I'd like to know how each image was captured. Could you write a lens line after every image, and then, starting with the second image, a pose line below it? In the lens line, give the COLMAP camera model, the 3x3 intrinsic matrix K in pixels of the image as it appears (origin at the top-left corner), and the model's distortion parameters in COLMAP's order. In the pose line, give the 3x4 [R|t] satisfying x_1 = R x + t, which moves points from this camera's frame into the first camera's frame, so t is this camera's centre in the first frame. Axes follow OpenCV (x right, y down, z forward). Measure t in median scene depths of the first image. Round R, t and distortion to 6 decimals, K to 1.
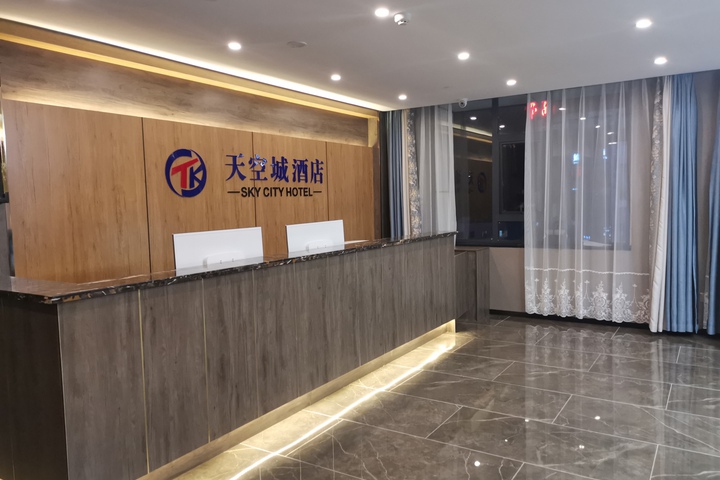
lens RADIAL K [[551.2, 0, 360.0], [0, 551.2, 240.0], [0, 0, 1]] dist [0.032327, -0.004112]
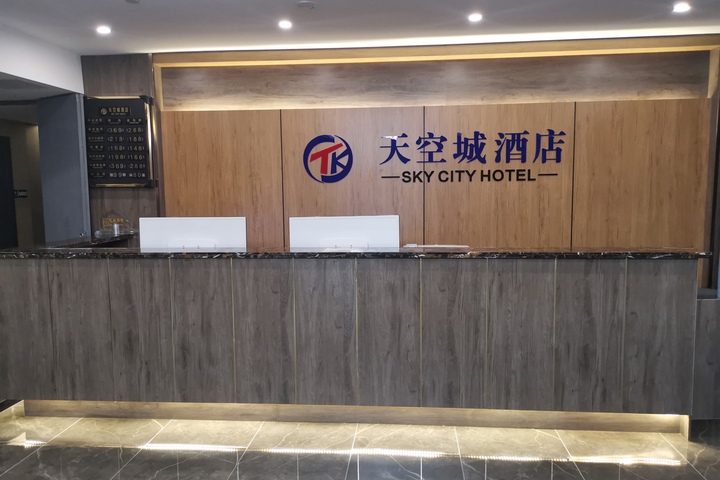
lens RADIAL K [[551.2, 0, 360.0], [0, 551.2, 240.0], [0, 0, 1]] dist [0.032327, -0.004112]
pose [[0.460561, 0.104124, -0.881500, 0.596599], [-0.065654, 0.994372, 0.083154, -0.060238], [0.885197, 0.019577, 0.464804, 0.577057]]
